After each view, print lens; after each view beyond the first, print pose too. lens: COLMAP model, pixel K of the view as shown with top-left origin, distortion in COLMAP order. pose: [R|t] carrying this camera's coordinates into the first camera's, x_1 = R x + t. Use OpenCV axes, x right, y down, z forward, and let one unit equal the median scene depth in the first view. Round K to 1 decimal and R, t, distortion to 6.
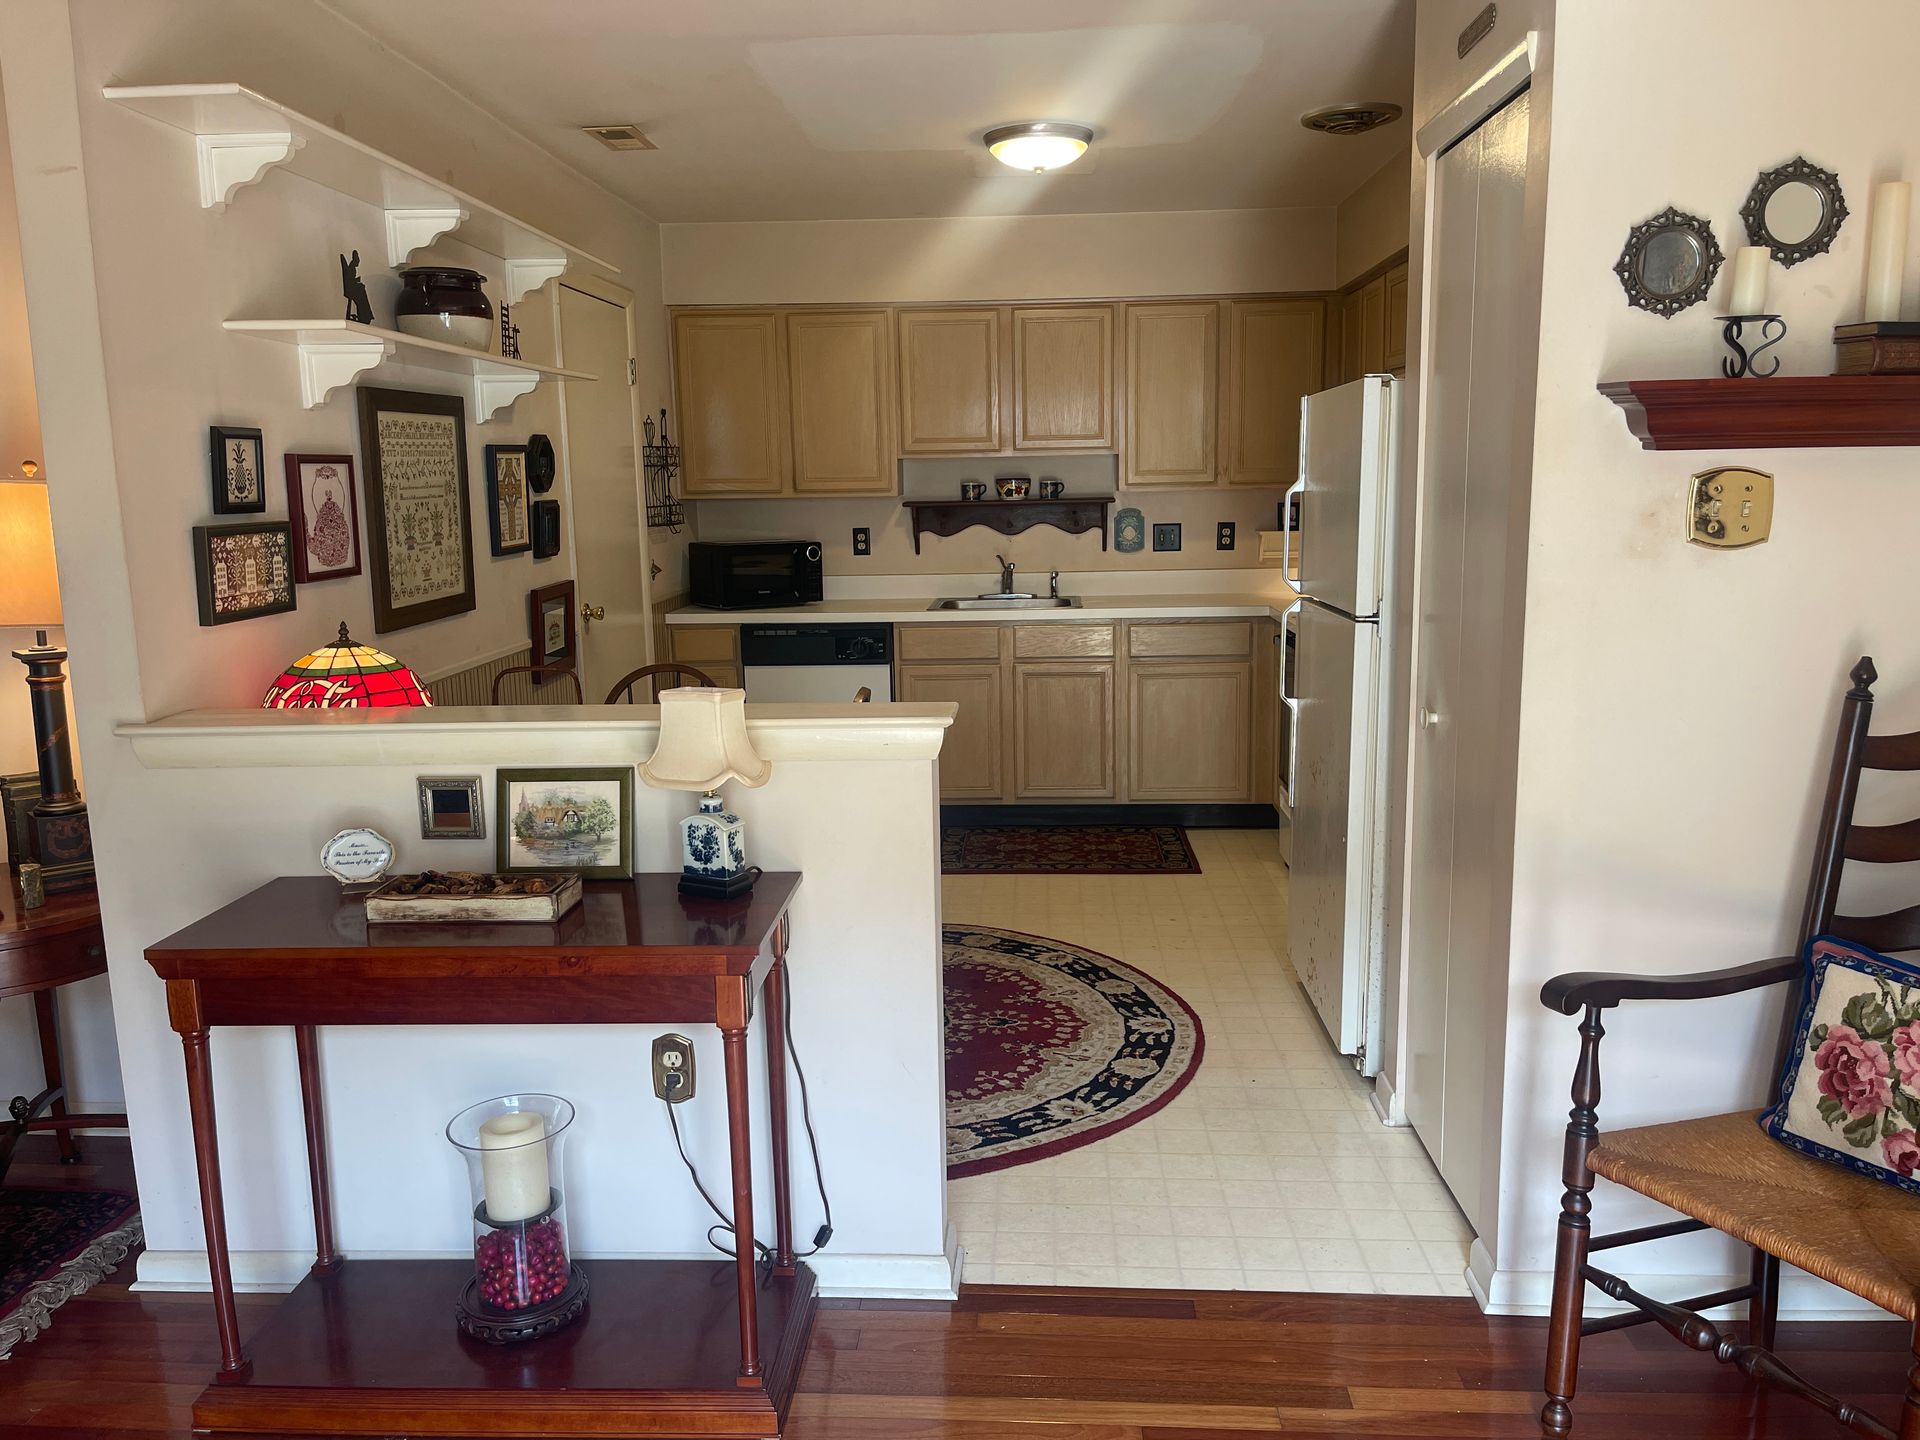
lens RADIAL K [[1455.0, 0, 958.1], [0, 1455.0, 728.4], [0, 0, 1]] dist [0.038104, -0.042377]
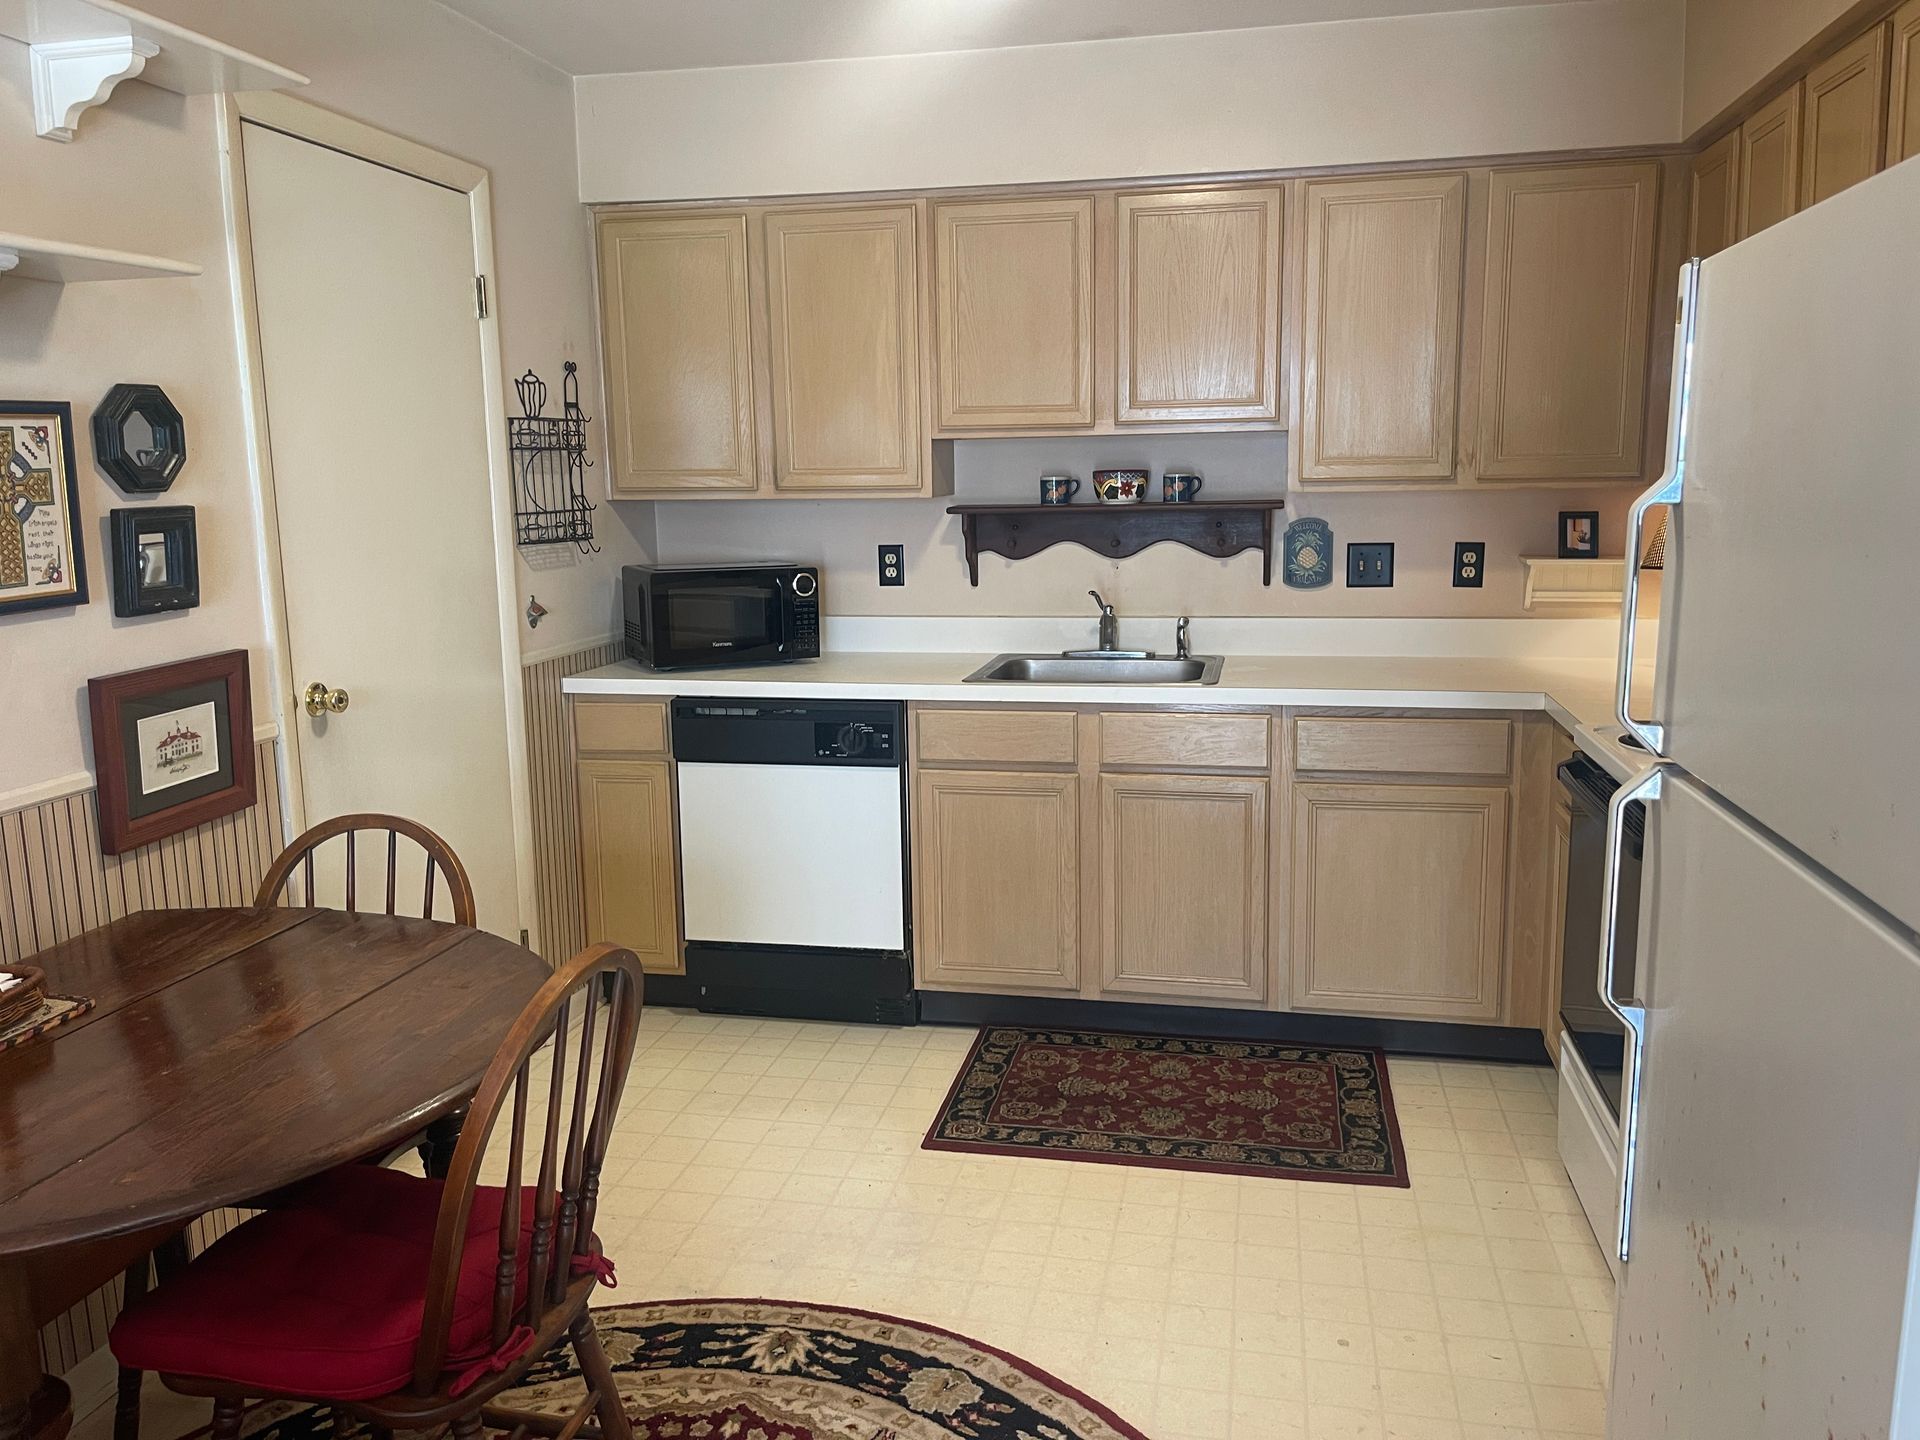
lens RADIAL K [[1455.0, 0, 963.2], [0, 1455.0, 699.5], [0, 0, 1]] dist [0.038104, -0.042377]
pose [[0.988760, 0.025934, -0.147244, 0.068745], [-0.027954, 0.999541, -0.011672, -0.065267], [0.146874, 0.015657, 0.989031, 0.380317]]
